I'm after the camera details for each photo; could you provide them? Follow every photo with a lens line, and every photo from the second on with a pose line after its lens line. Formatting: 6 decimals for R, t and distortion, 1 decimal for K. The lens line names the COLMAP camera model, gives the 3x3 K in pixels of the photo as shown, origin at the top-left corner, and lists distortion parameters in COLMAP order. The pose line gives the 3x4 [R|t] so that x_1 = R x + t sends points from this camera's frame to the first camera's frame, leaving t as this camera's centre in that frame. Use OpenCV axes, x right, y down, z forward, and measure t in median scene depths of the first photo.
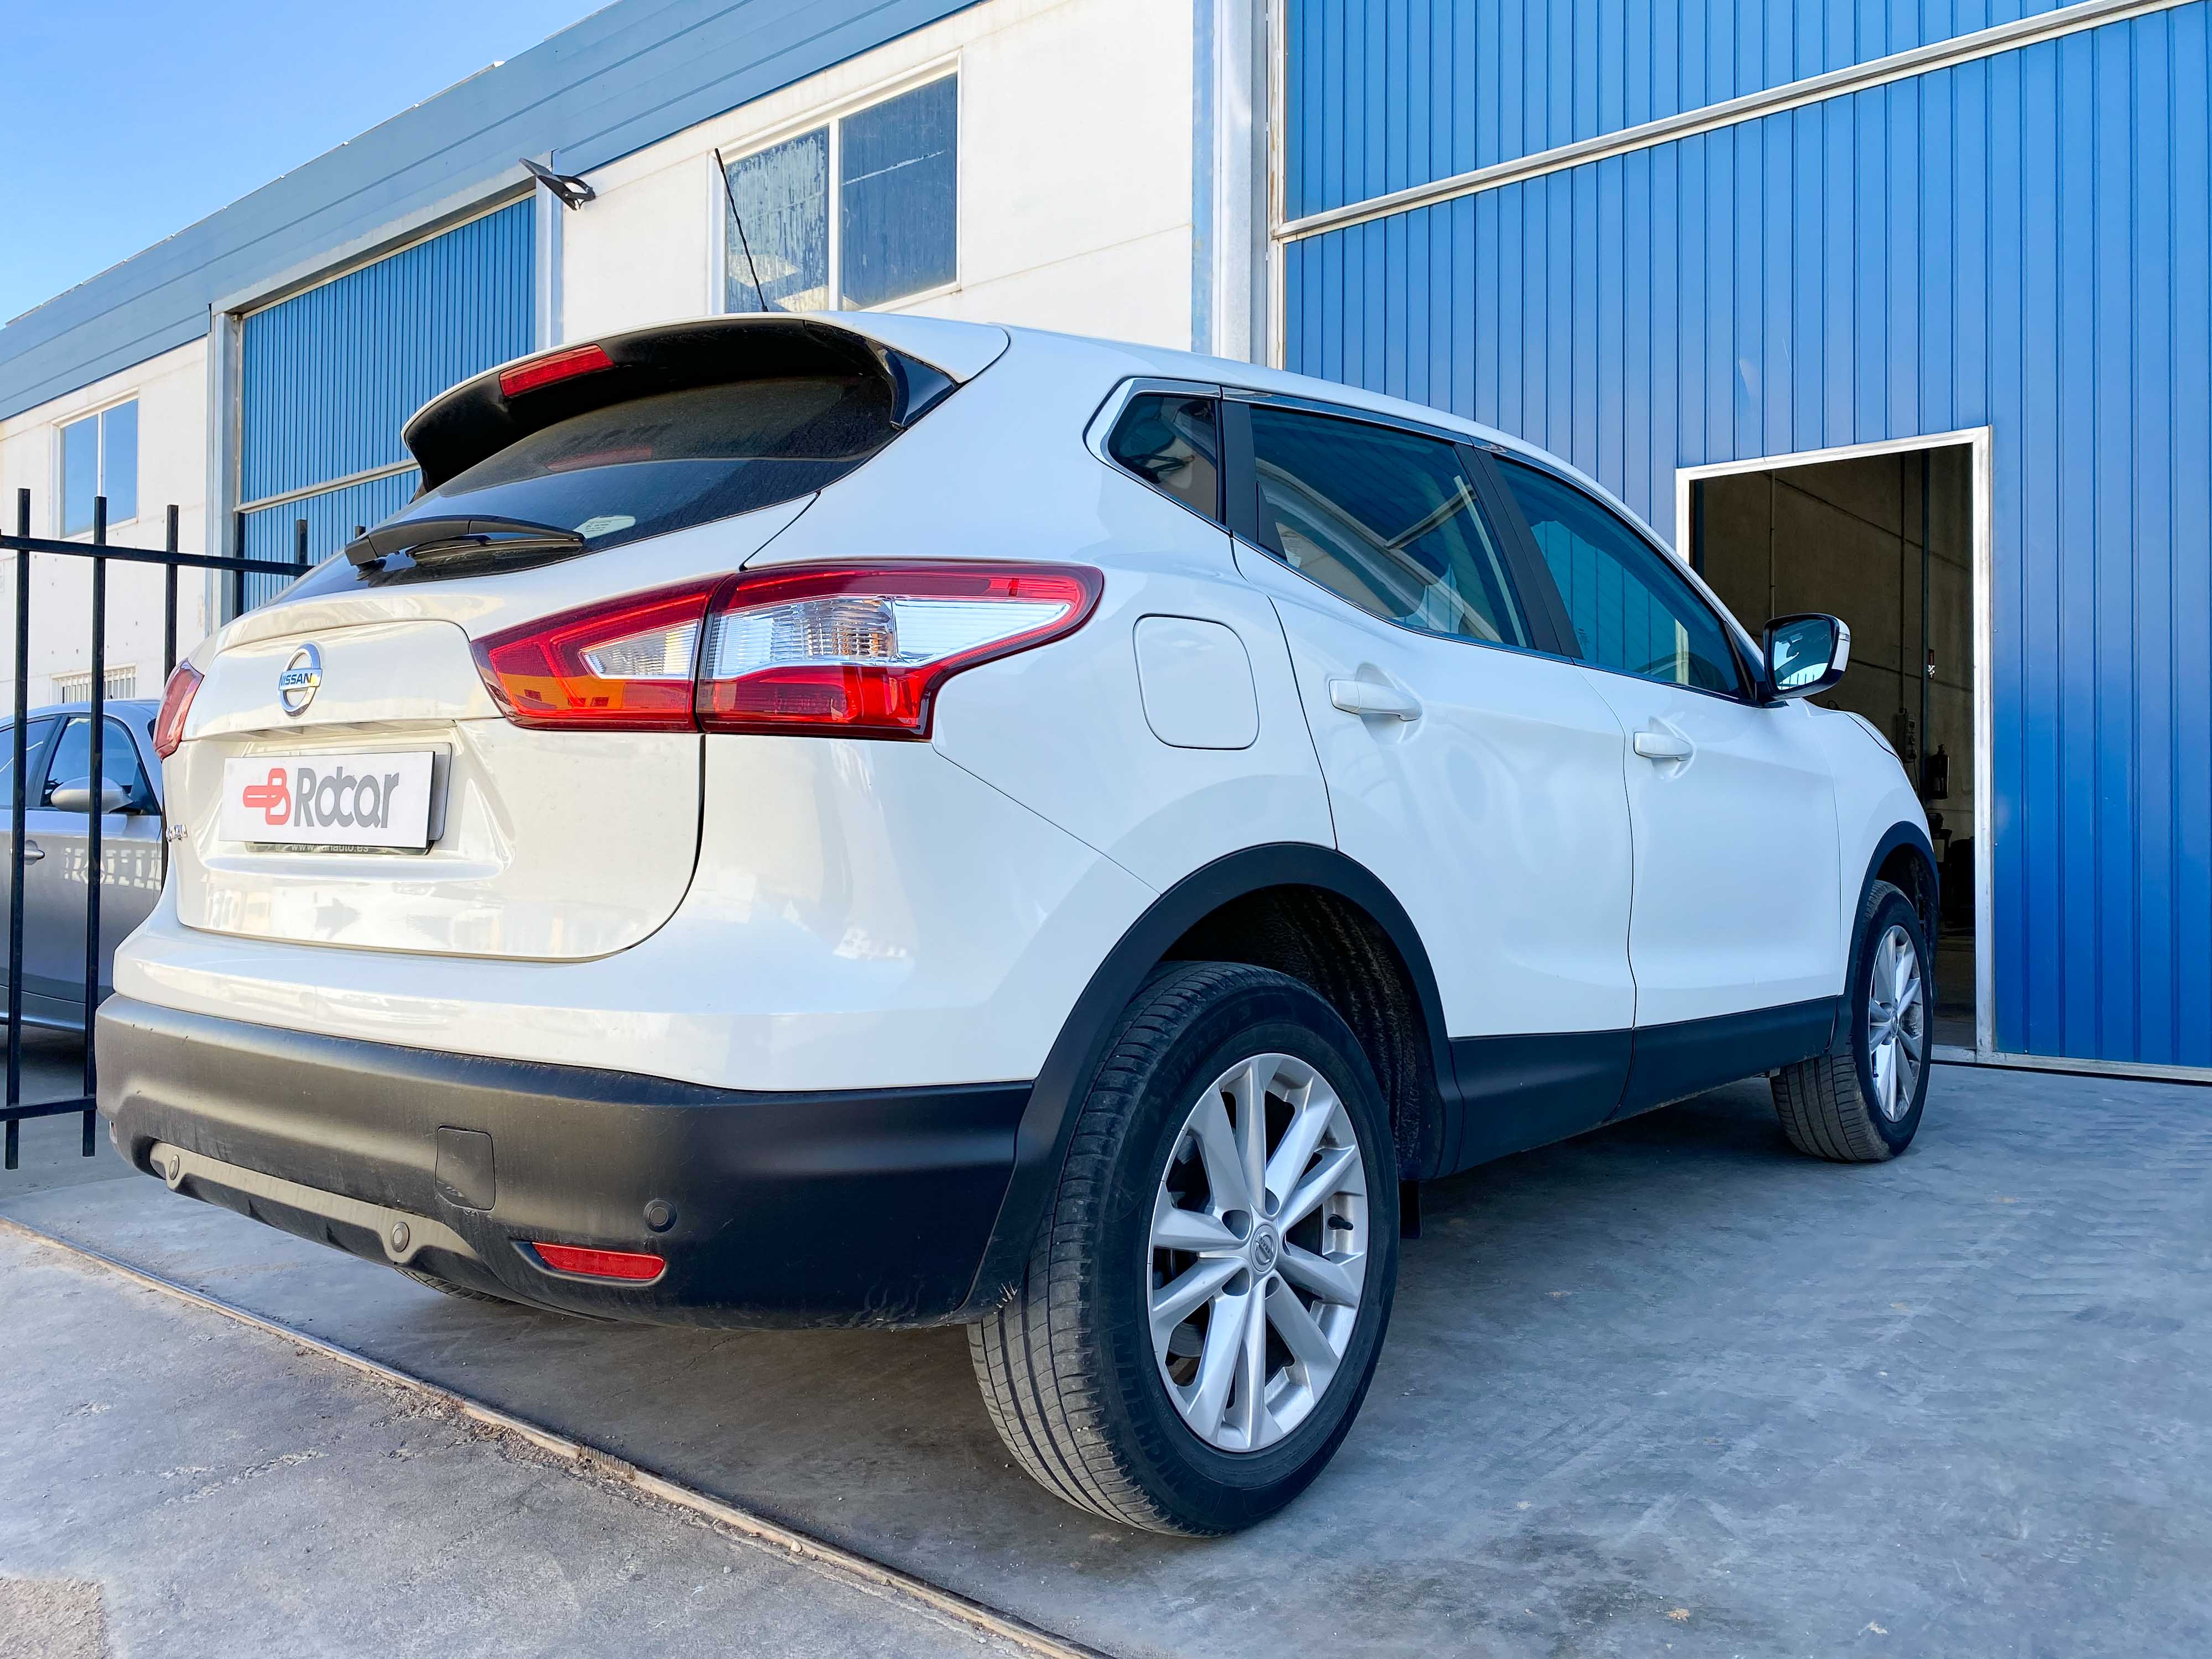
lens RADIAL K [[1683.9, 0, 1106.9], [0, 1683.9, 818.4], [0, 0, 1]] dist [0.009350, -0.002029]
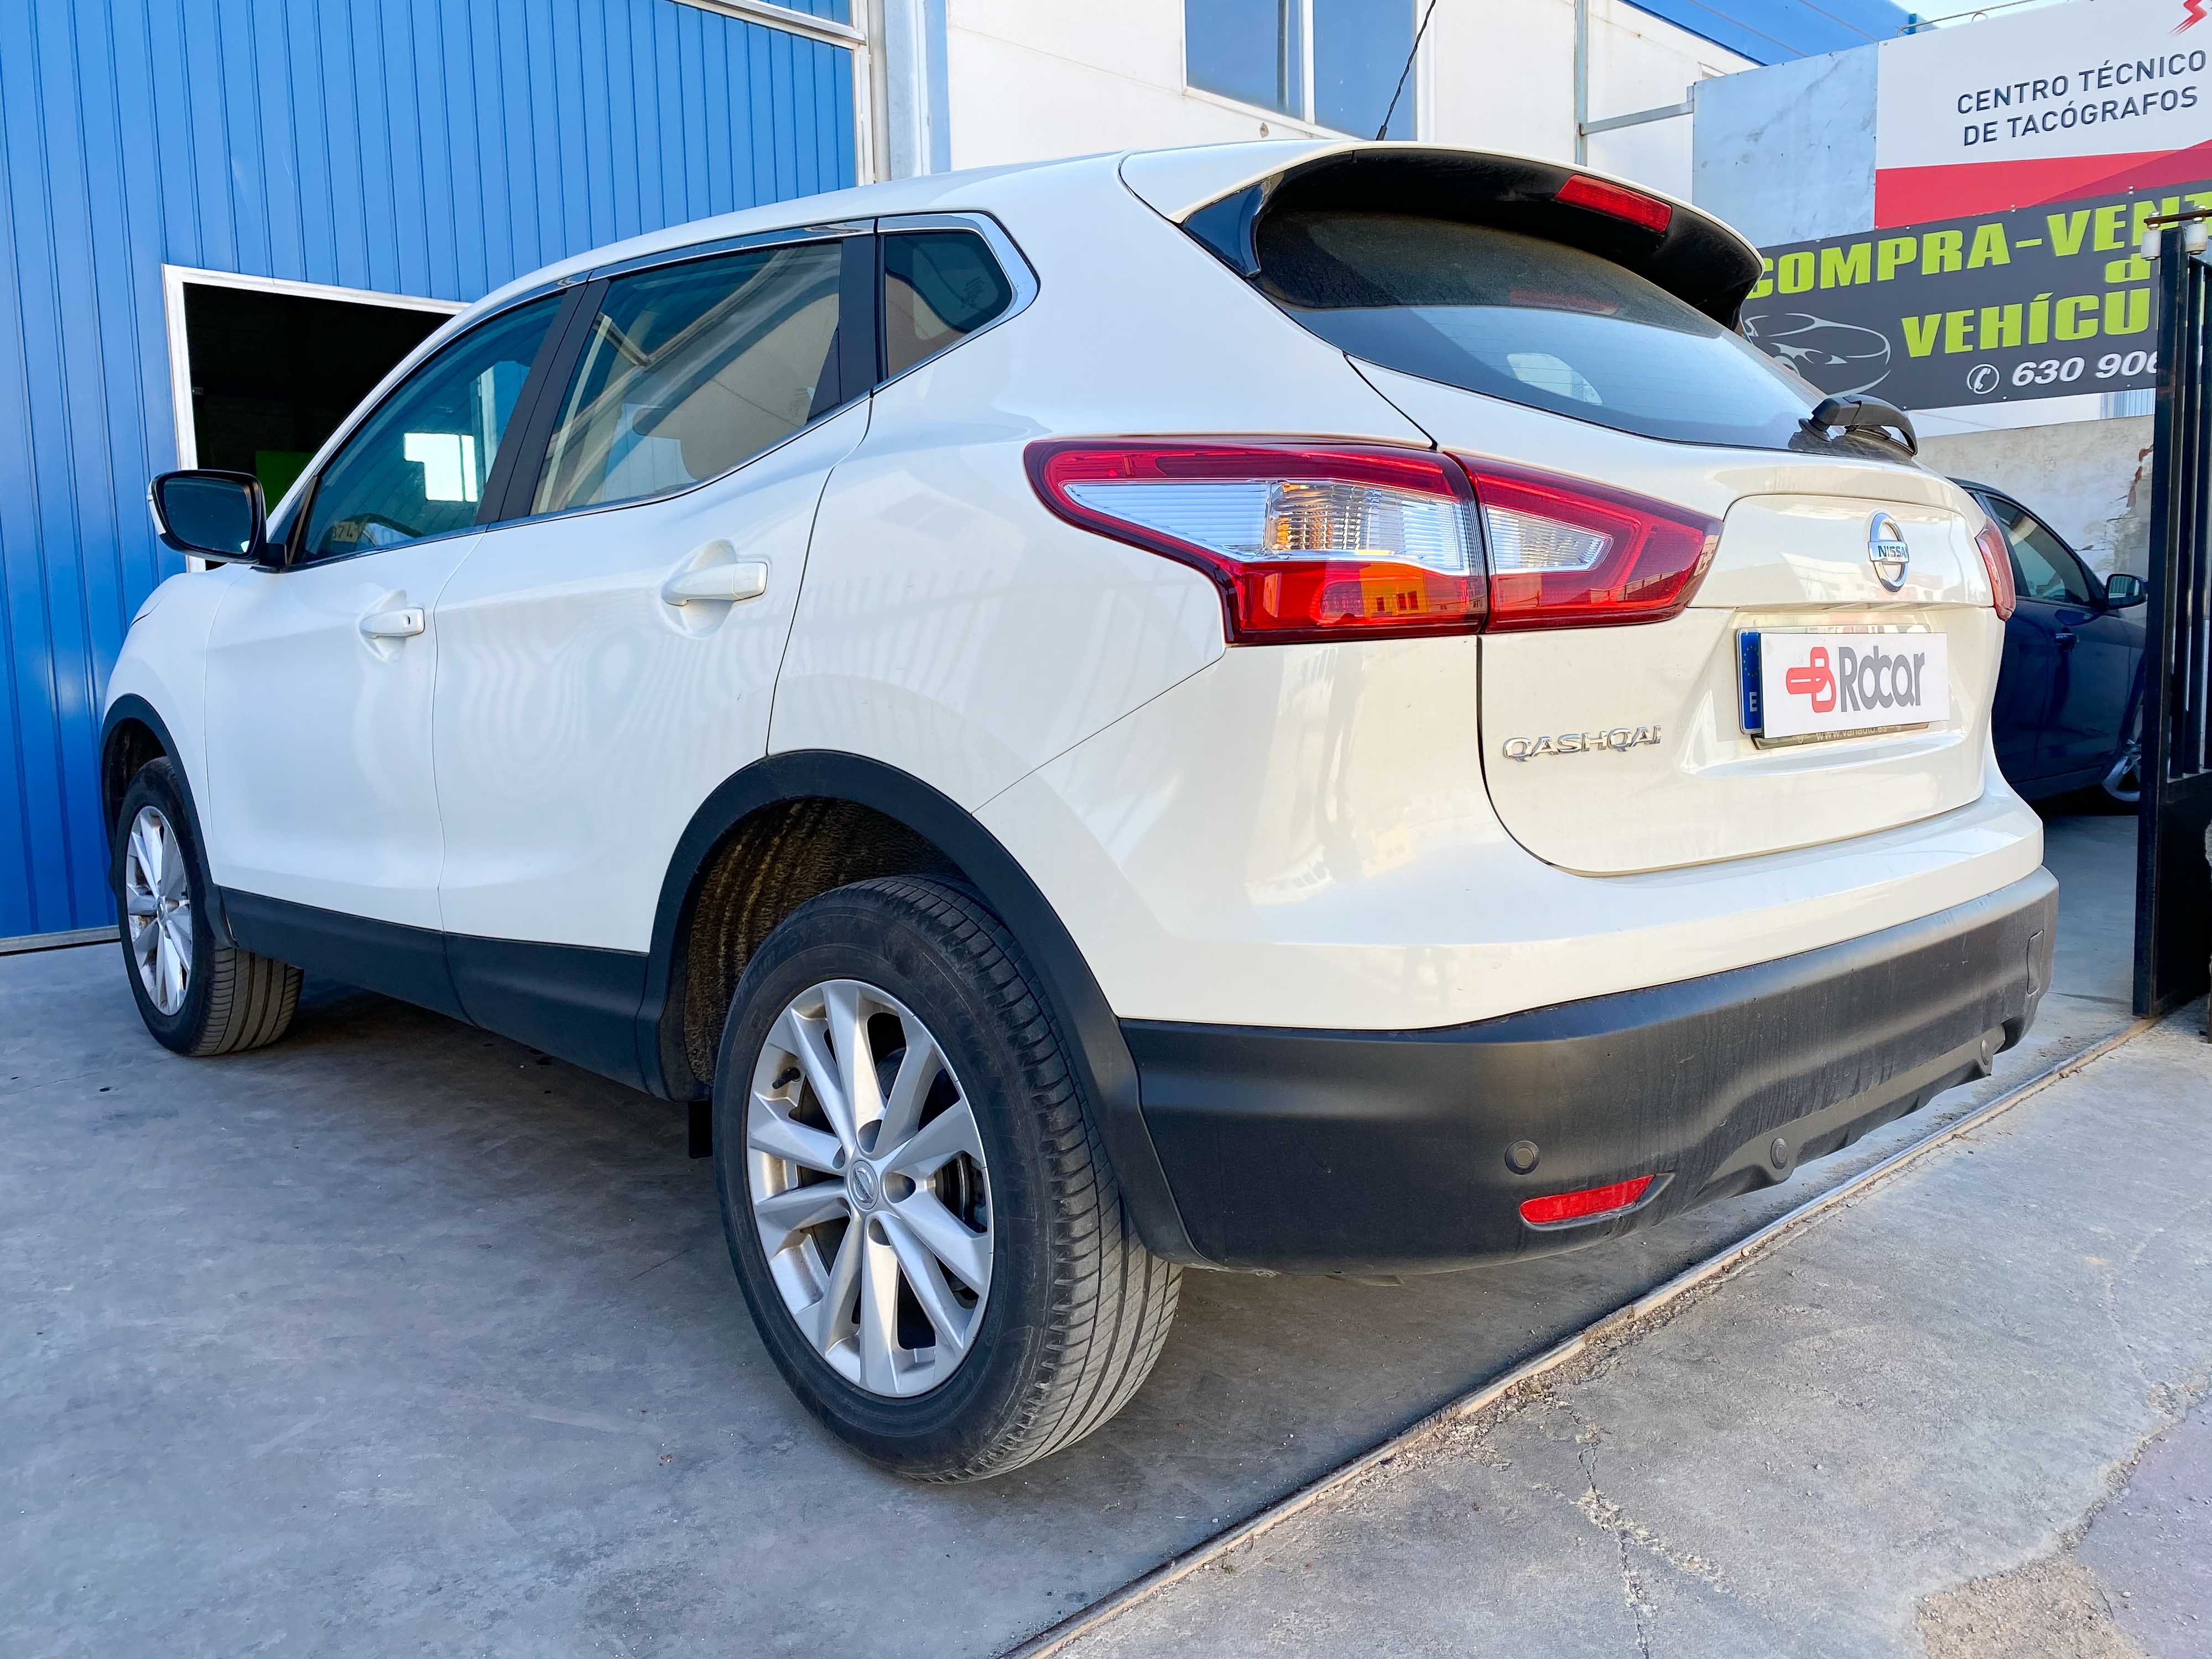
lens RADIAL K [[1683.9, 0, 1106.9], [0, 1683.9, 818.4], [0, 0, 1]] dist [0.009350, -0.002029]
pose [[0.117205, -0.108009, 0.987217, -1.411192], [0.015235, 0.994147, 0.106958, -0.040881], [-0.992991, 0.002504, 0.118164, 1.271358]]
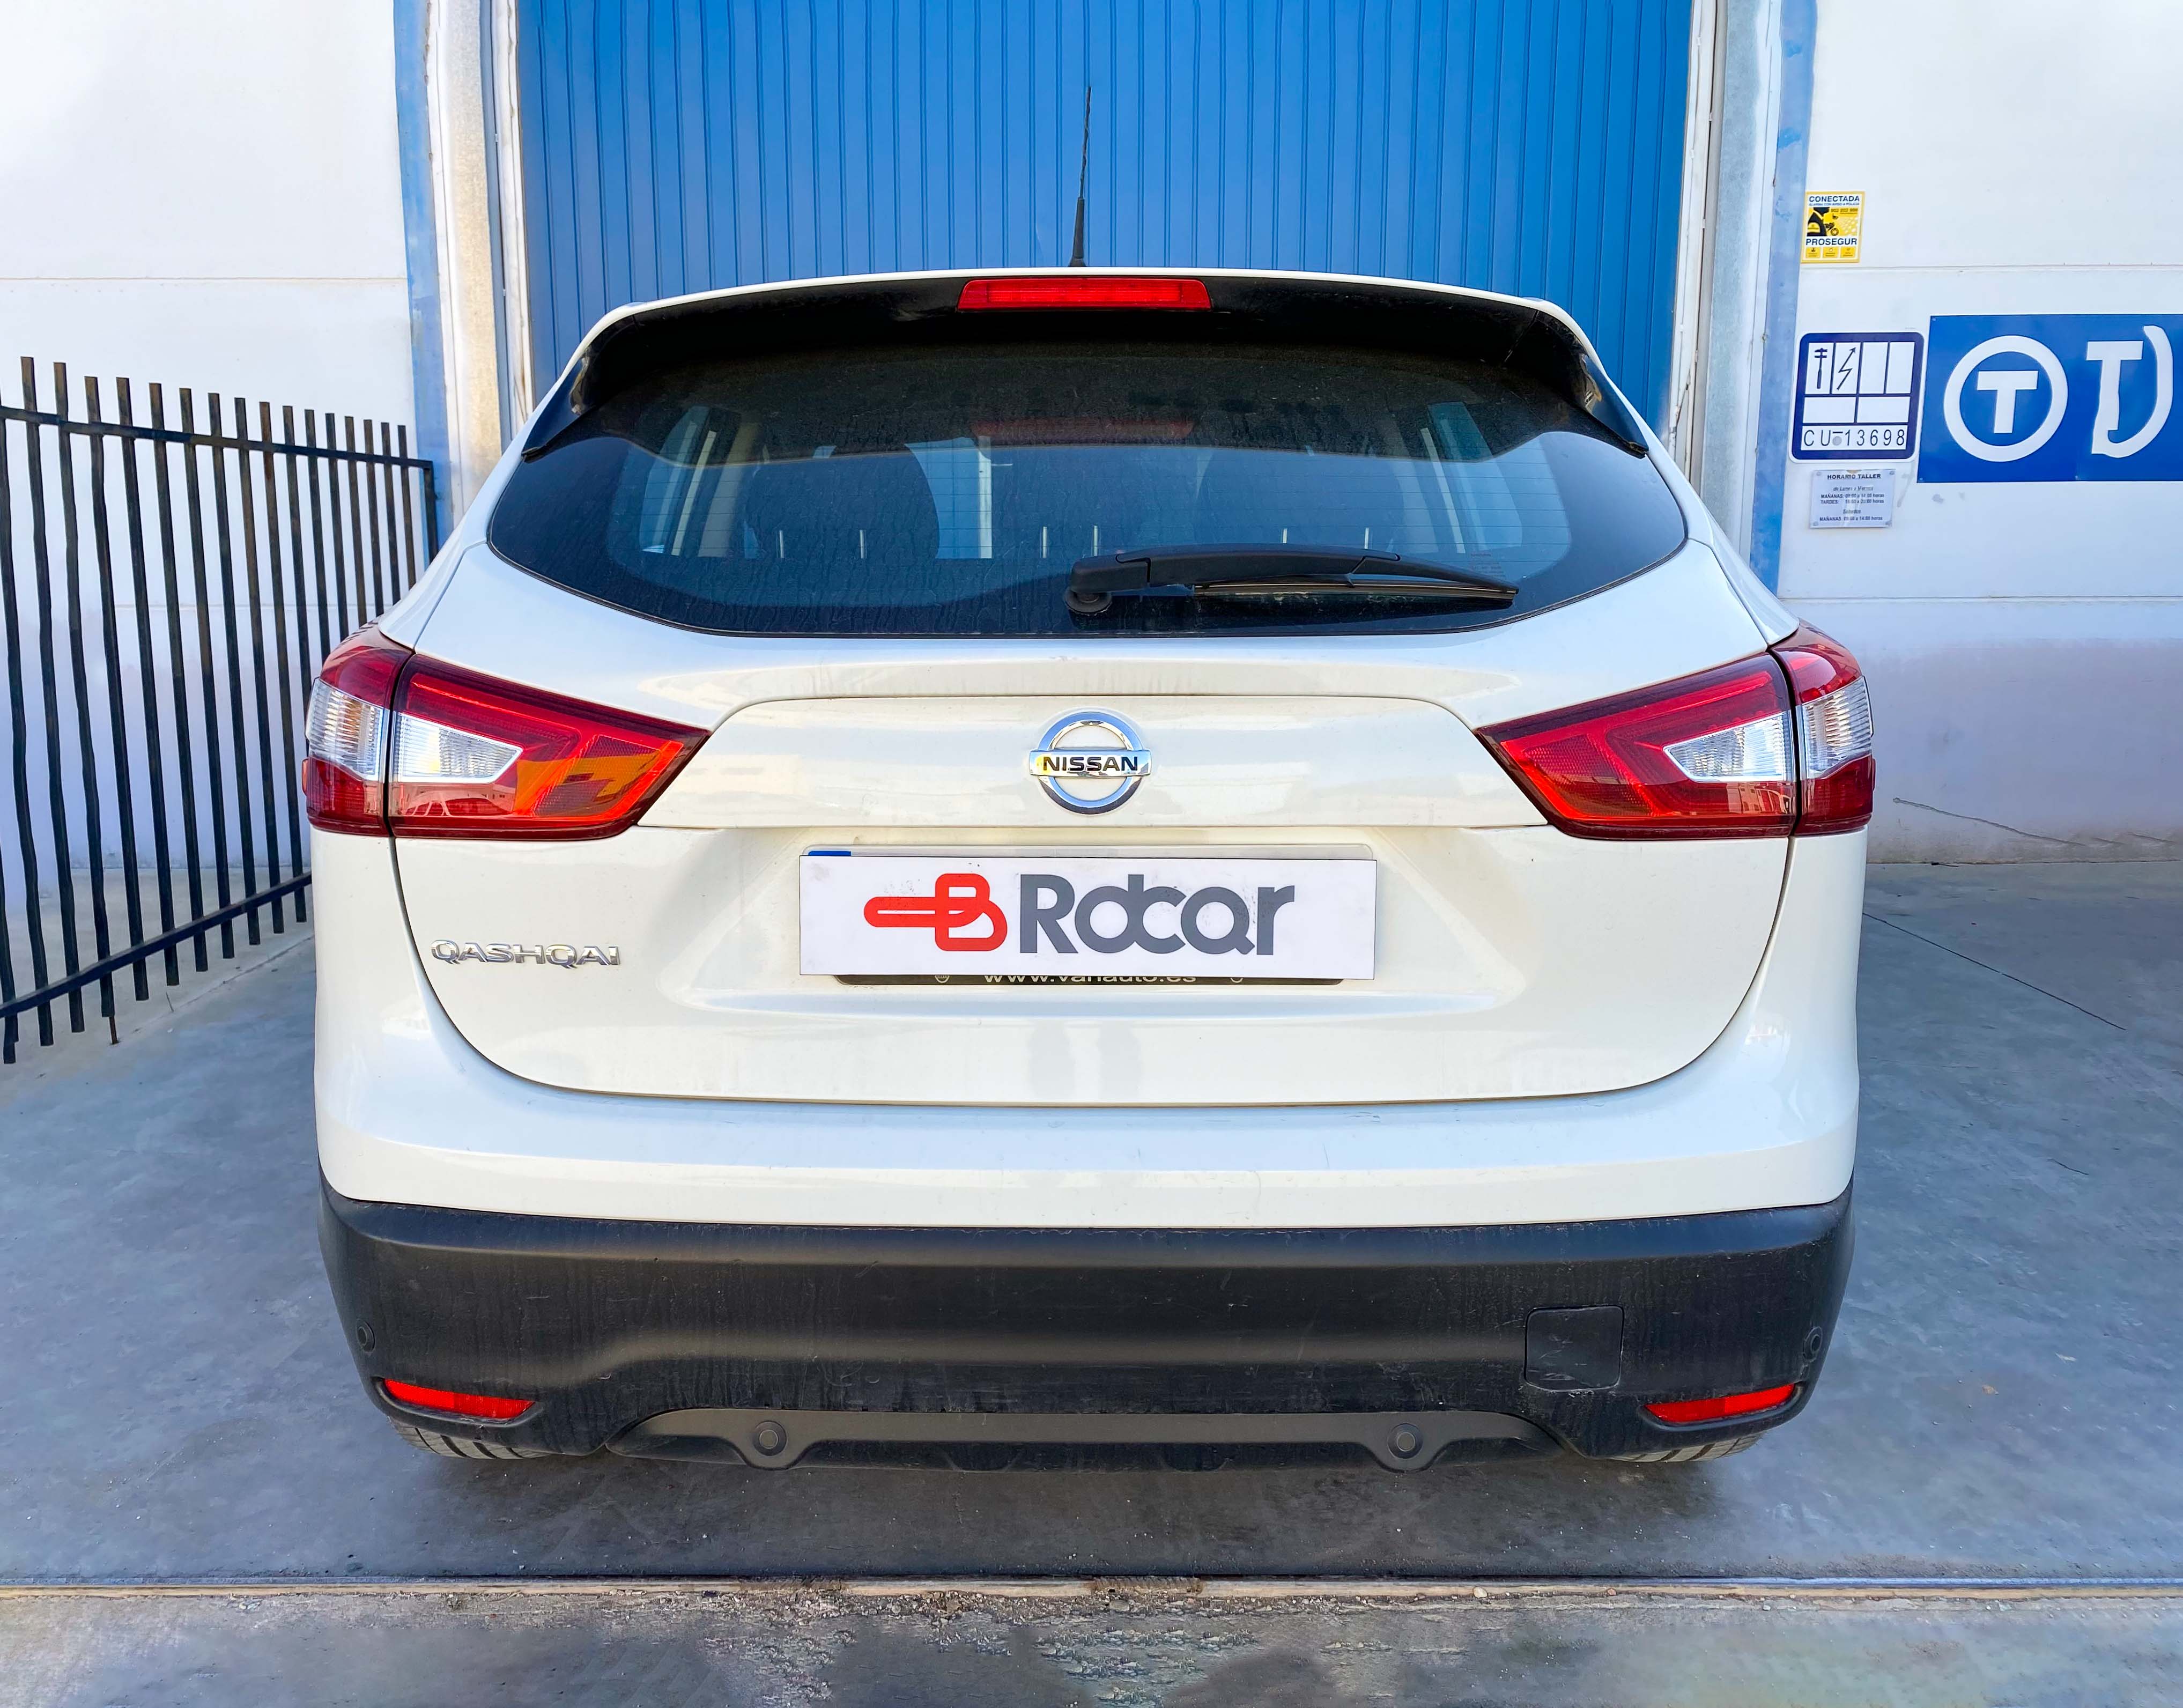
lens RADIAL K [[1662.2, 0, 1048.8], [0, 1662.2, 854.3], [0, 0, 1]] dist [0.008782, 0.002020]
pose [[0.776807, -0.106537, 0.620662, -0.905464], [0.000597, 0.985710, 0.168450, -0.157307], [-0.629739, -0.130483, 0.765770, 0.442586]]
